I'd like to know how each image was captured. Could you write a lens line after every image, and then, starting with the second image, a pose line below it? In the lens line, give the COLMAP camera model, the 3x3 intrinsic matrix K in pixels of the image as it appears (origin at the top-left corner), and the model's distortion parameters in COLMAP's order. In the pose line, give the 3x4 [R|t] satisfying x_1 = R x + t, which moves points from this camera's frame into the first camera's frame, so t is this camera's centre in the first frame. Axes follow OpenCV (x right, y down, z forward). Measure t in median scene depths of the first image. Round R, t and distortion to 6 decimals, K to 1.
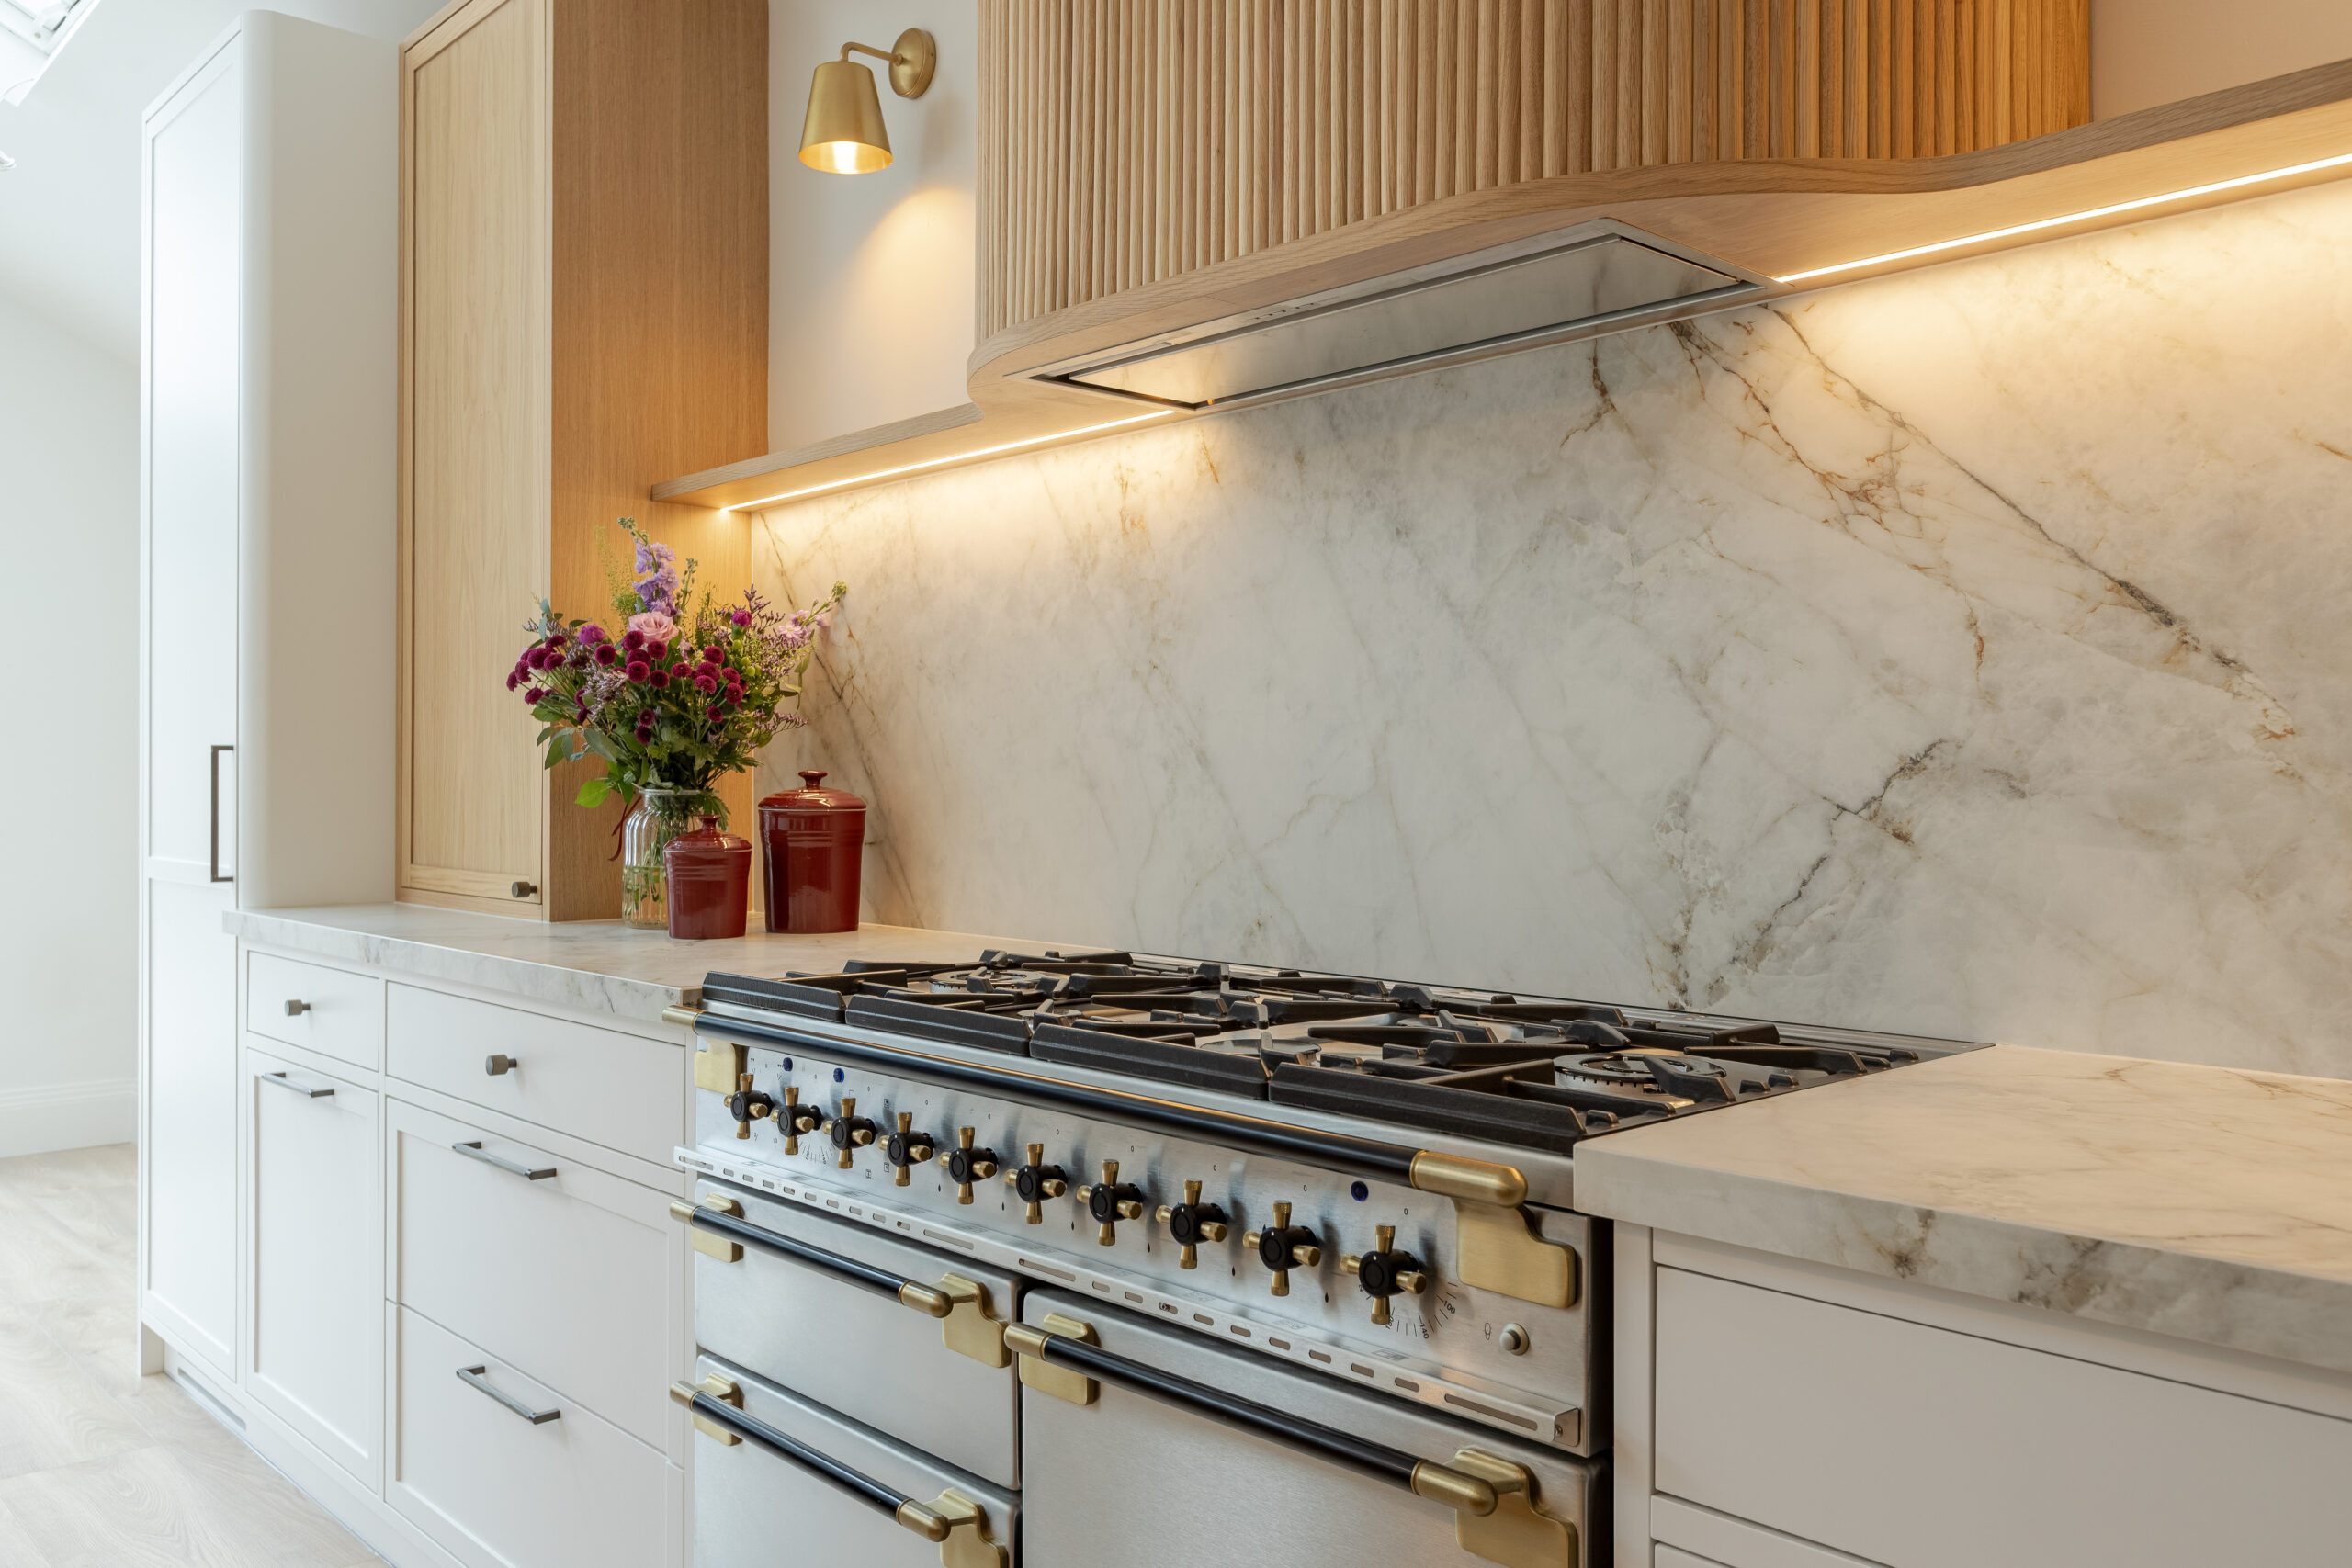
lens RADIAL K [[1807.2, 0, 1184.1], [0, 1807.2, 758.1], [0, 0, 1]] dist [0.006479, -0.009155]
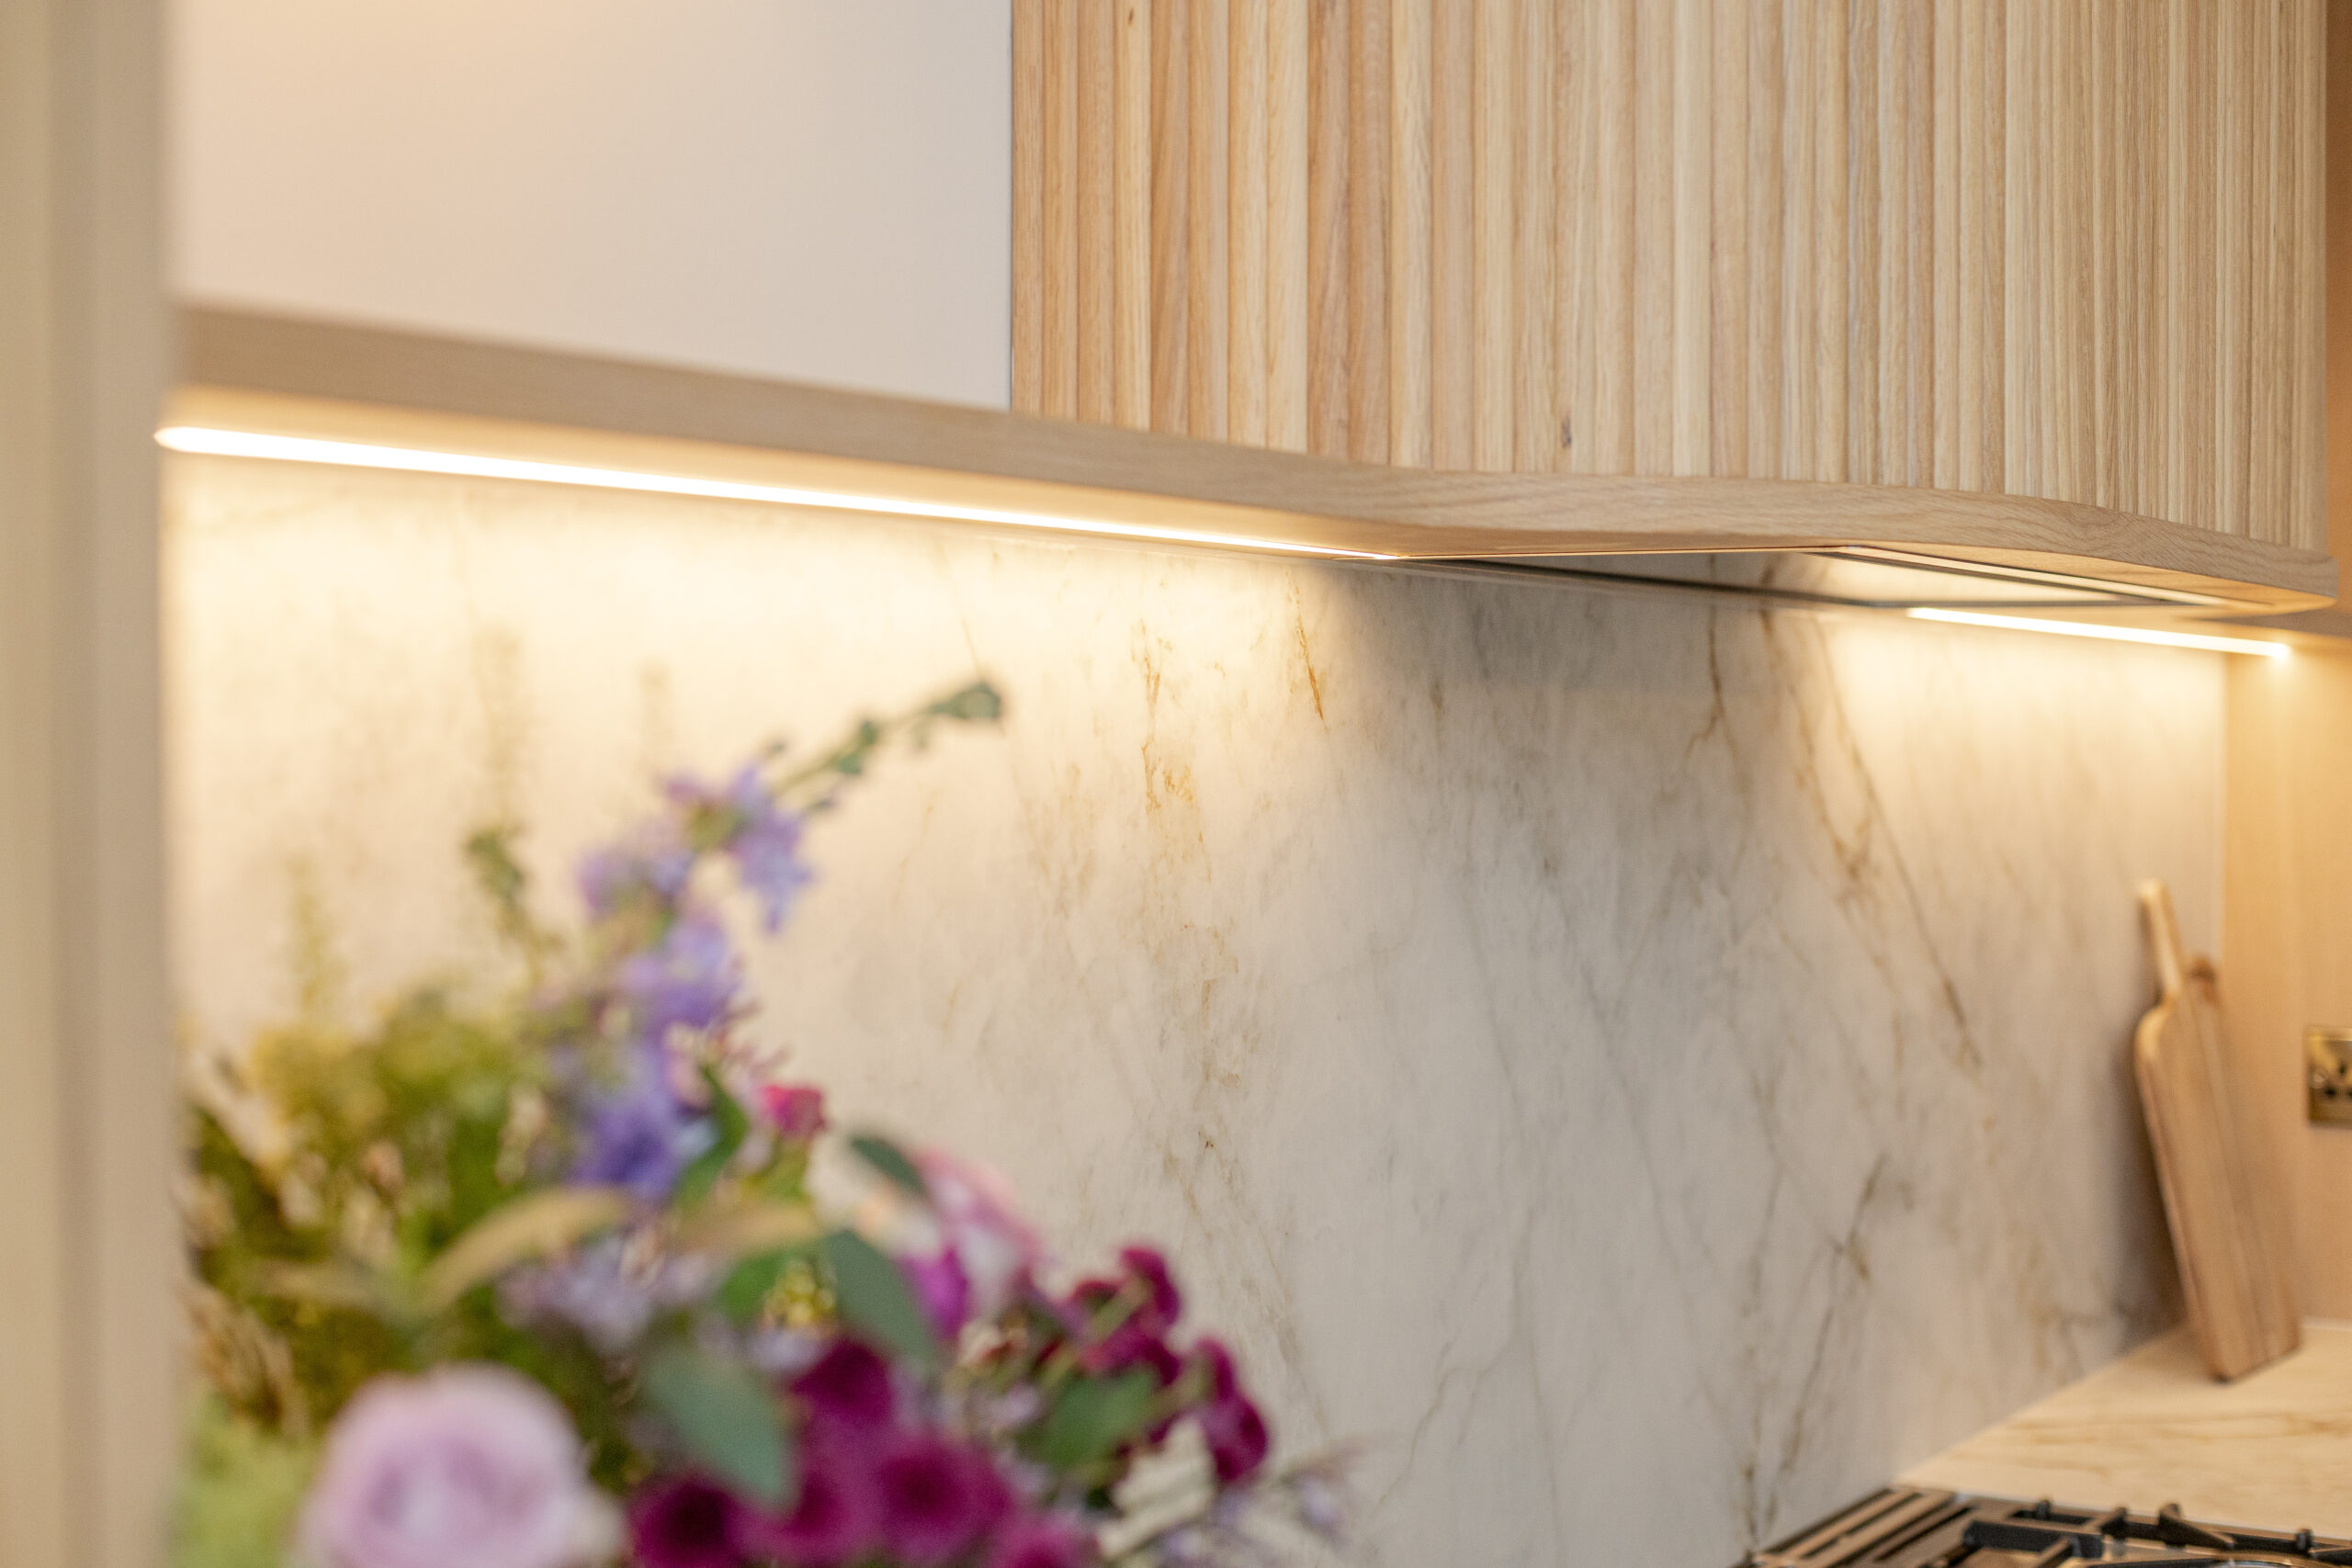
lens RADIAL K [[3487.3, 0, 1176.0], [0, 3487.3, 784.0], [0, 0, 1]] dist [-0.032832, -0.036531]
pose [[-0.267732, -0.017601, 0.963333, -0.910753], [-0.018277, 0.999746, 0.013187, -0.168151], [-0.963320, -0.014076, -0.267986, 1.447677]]
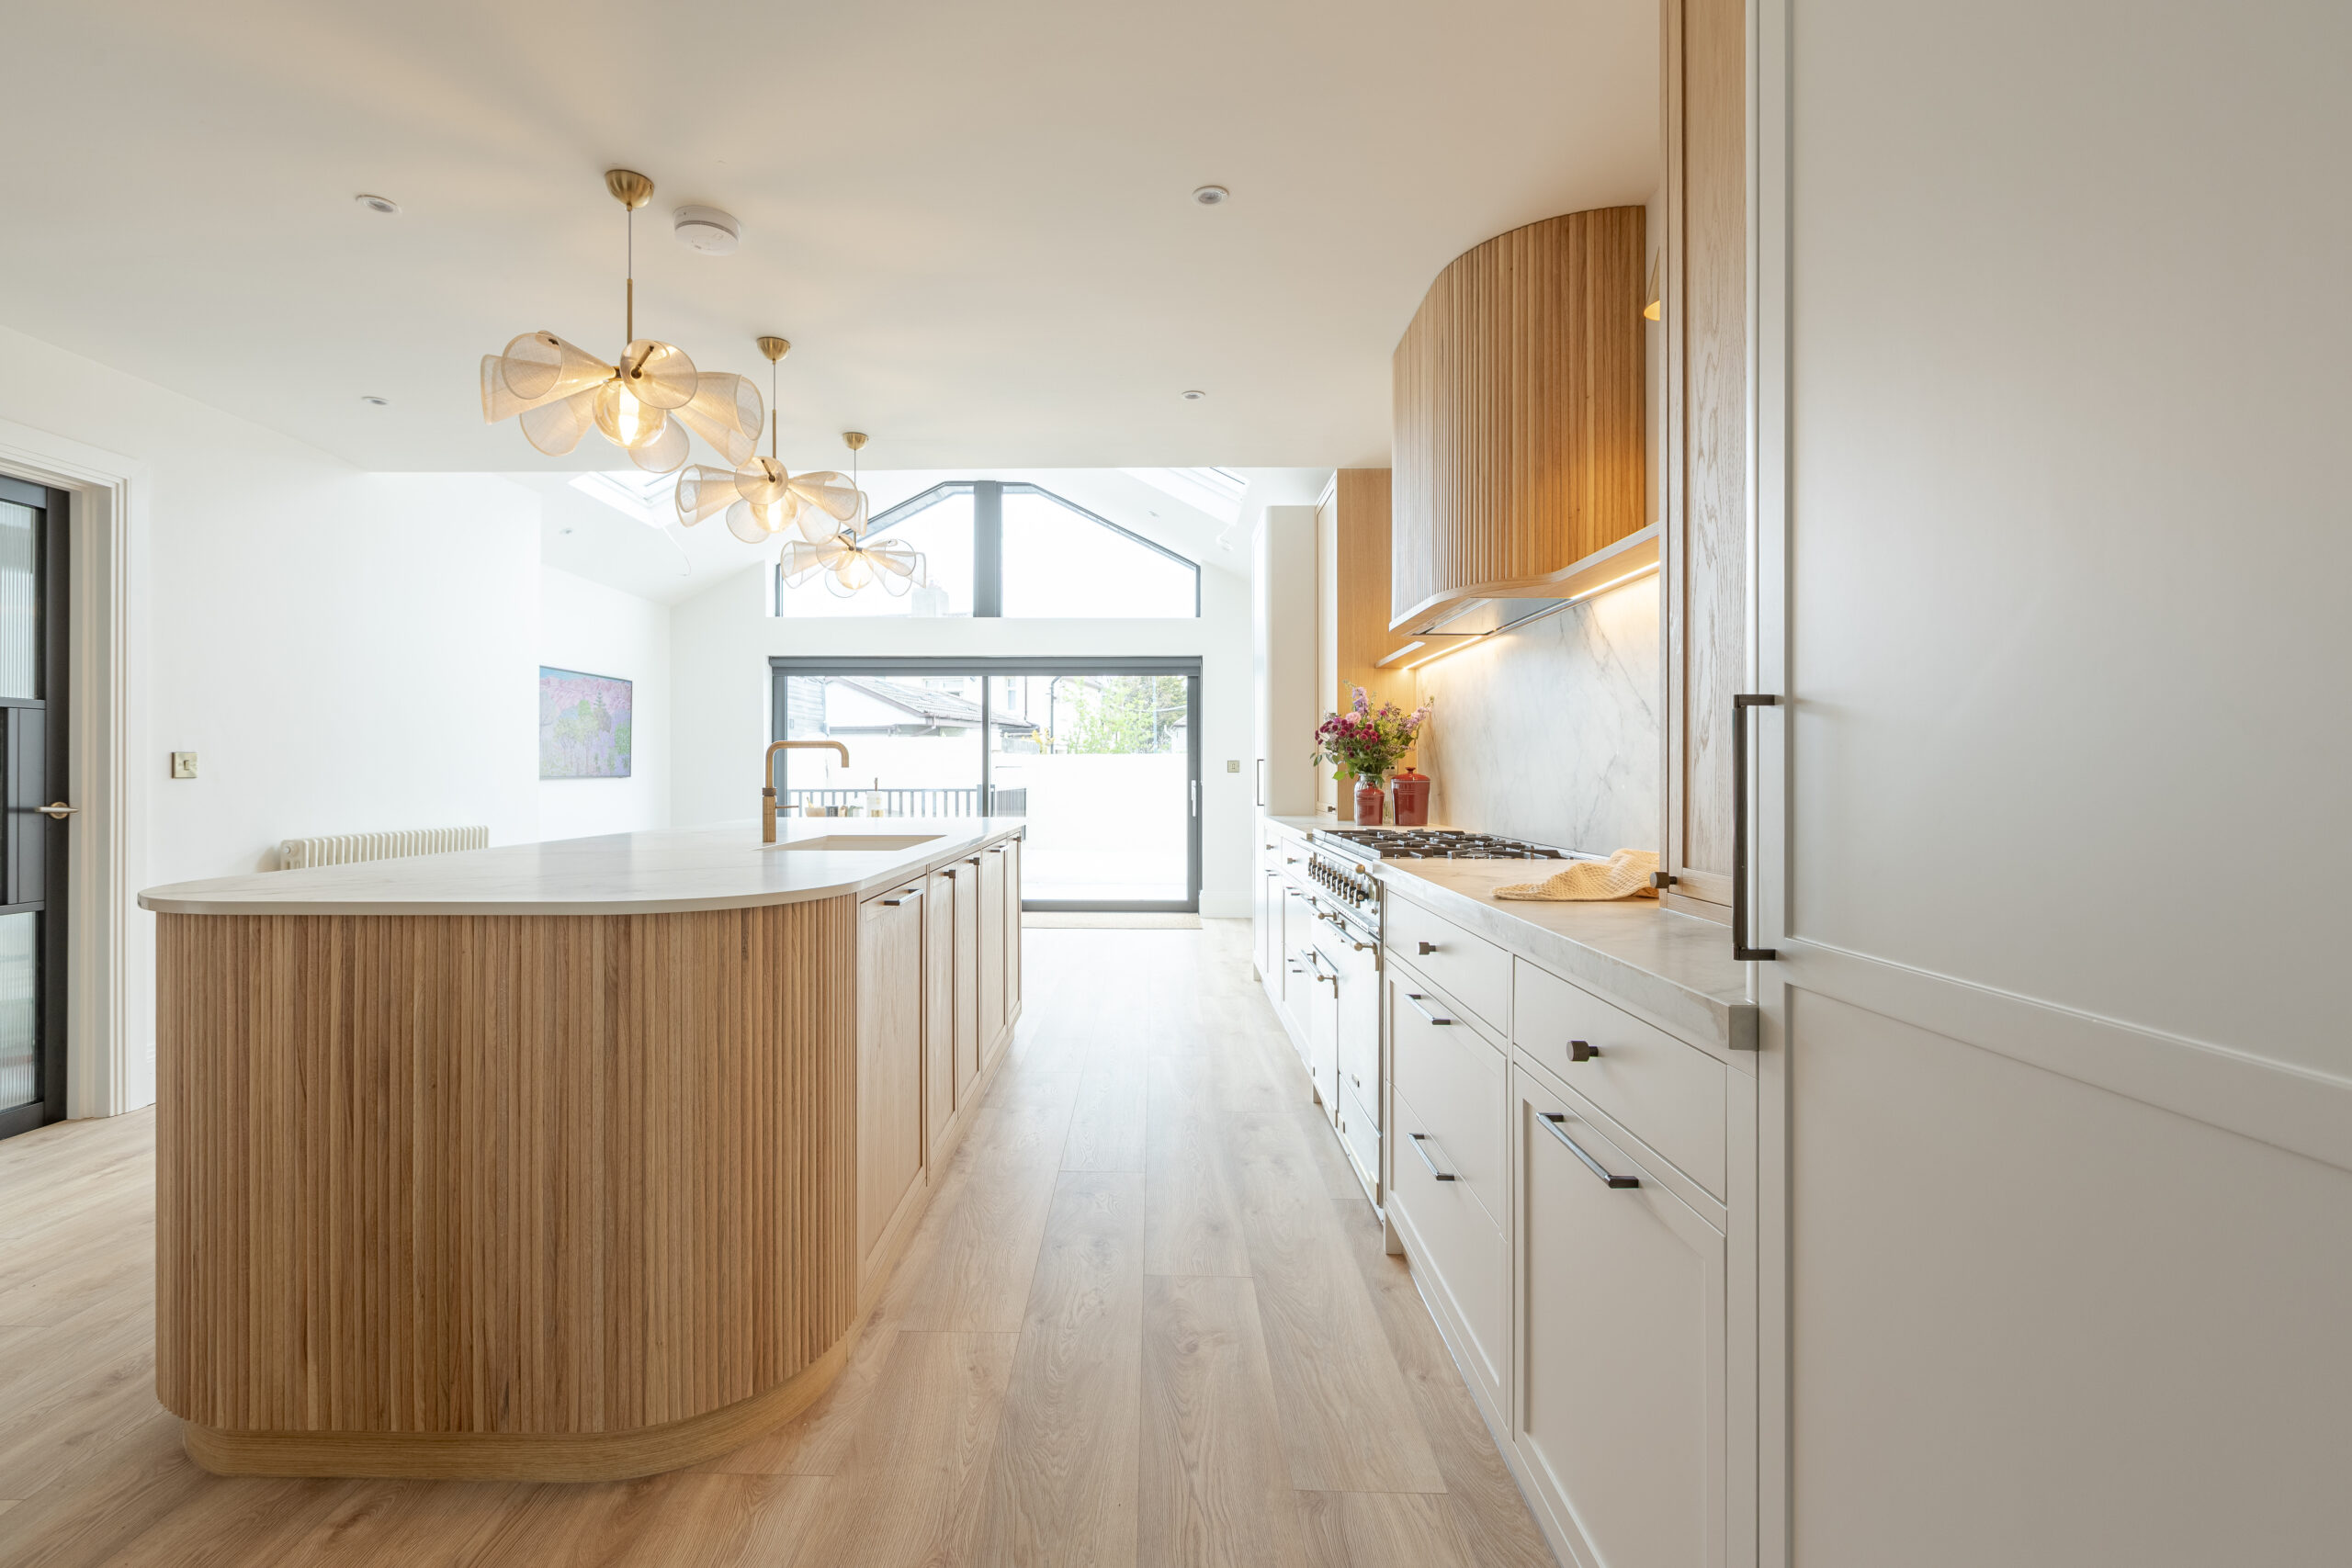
lens RADIAL K [[1057.2, 0, 1163.2], [0, 1057.2, 764.9], [0, 0, 1]] dist [-0.002609, -0.000626]
pose [[0.734486, -0.005117, -0.678605, 0.834912], [0.007763, 0.999969, 0.000862, -0.000593], [0.678580, -0.005902, 0.734503, -0.591349]]
